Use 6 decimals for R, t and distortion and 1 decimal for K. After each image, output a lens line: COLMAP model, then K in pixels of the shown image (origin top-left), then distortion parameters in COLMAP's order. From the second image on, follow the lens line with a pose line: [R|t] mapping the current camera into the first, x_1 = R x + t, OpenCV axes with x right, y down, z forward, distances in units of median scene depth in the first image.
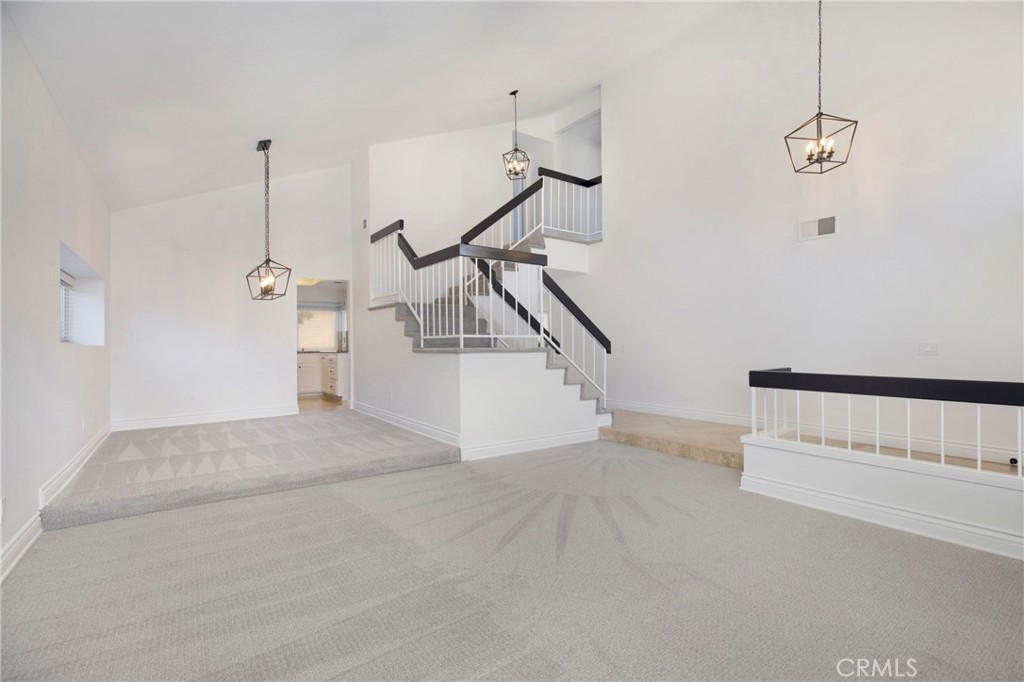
lens RADIAL K [[491.7, 0, 512.0], [0, 491.7, 341.0], [0, 0, 1]] dist [-0.000370, -0.000022]
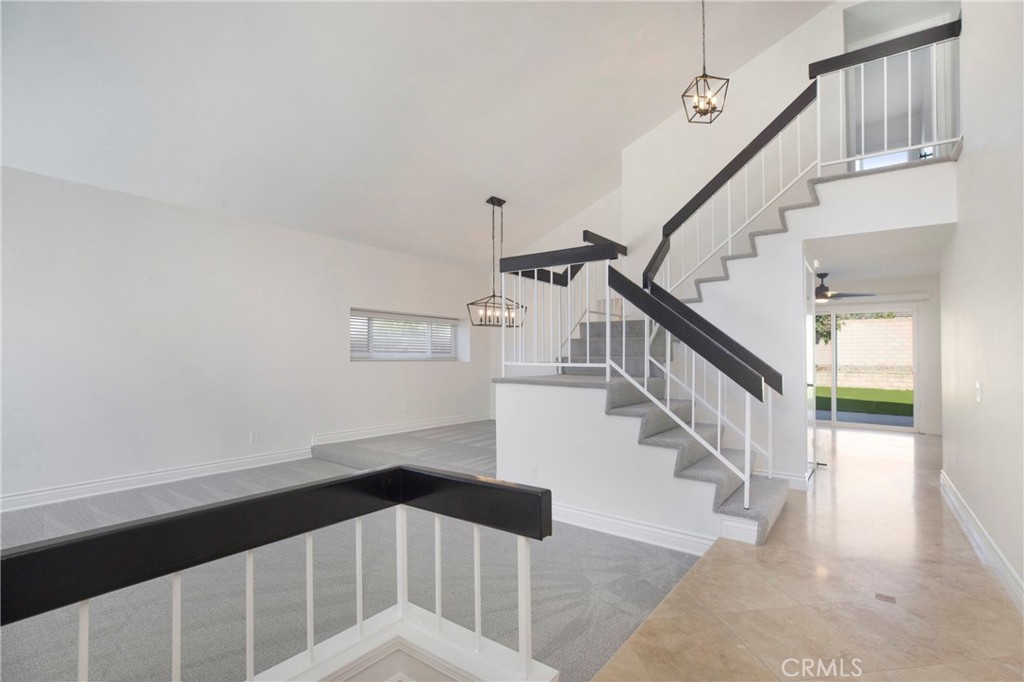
lens RADIAL K [[473.6, 0, 512.0], [0, 473.6, 341.0], [0, 0, 1]] dist [0.014147, 0.000020]
pose [[0.337017, -0.016302, -0.941358, 0.597185], [0.004748, 0.999867, -0.015615, -0.030861], [0.941487, 0.000793, 0.337049, 0.628369]]
